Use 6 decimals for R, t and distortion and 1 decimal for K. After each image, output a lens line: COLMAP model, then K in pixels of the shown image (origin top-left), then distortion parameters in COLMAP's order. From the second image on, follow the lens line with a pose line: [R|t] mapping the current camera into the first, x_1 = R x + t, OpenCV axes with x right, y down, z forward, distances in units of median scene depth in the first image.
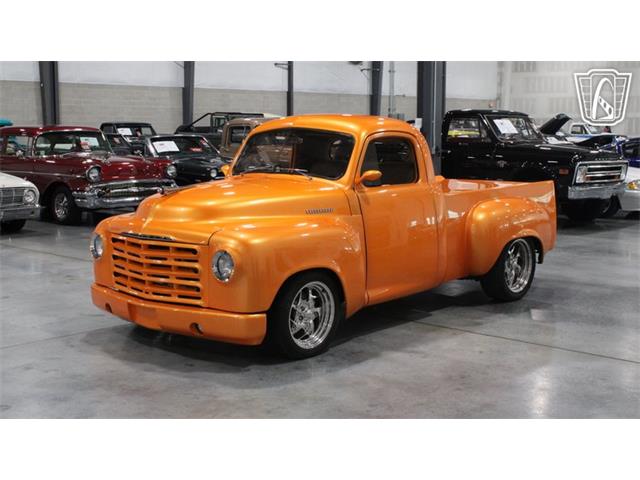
lens RADIAL K [[843.8, 0, 321.3], [0, 843.8, 244.5], [0, 0, 1]] dist [-0.009104, 0.000000]
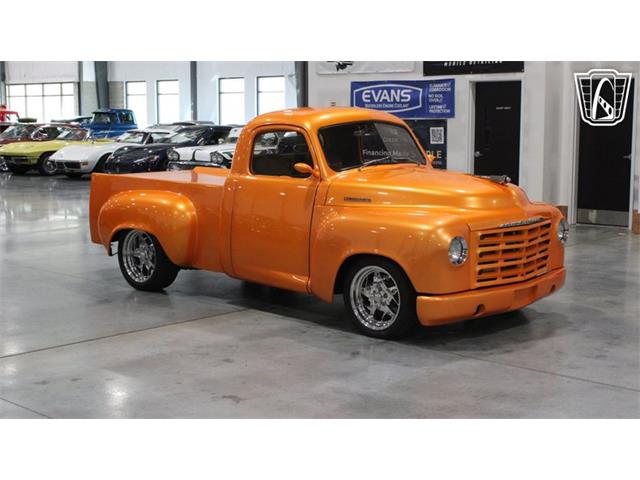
lens RADIAL K [[897.7, 0, 313.1], [0, 897.7, 250.6], [0, 0, 1]] dist [0.002923, 0.000000]
pose [[0.047055, -0.143987, 0.988460, -1.282998], [0.134329, 0.981480, 0.136575, -0.157477], [-0.989819, 0.126352, 0.065525, 1.133066]]
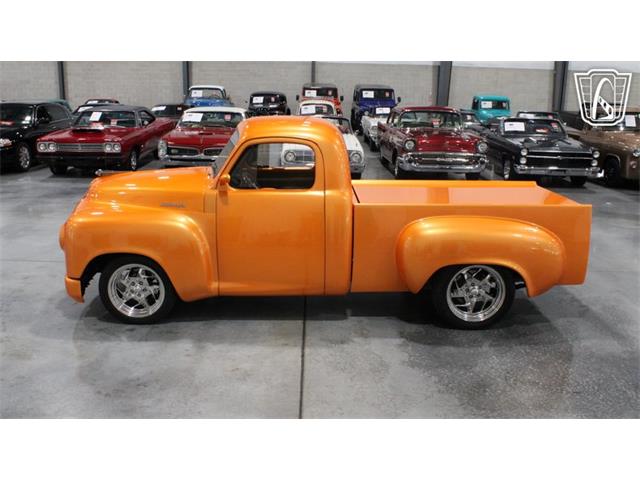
lens RADIAL K [[577.7, 0, 321.6], [0, 577.7, 258.6], [0, 0, 1]] dist [-0.089290, 0.046774]
pose [[0.694625, 0.213955, -0.686818, 0.683703], [-0.119246, 0.975785, 0.183370, -0.134553], [0.709420, -0.045473, 0.703318, 0.585408]]
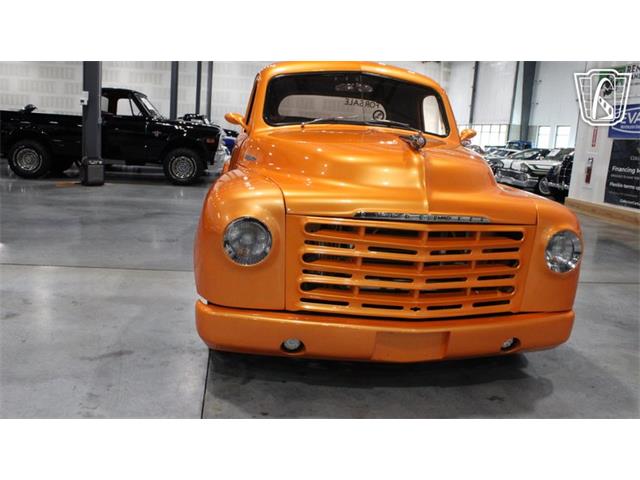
lens RADIAL K [[514.1, 0, 315.7], [0, 514.1, 246.2], [0, 0, 1]] dist [-0.140189, 0.096026]
pose [[0.649980, -0.116058, 0.751037, -0.504854], [0.035294, 0.991813, 0.122721, -0.034844], [-0.759131, -0.053259, 0.648755, 0.780939]]
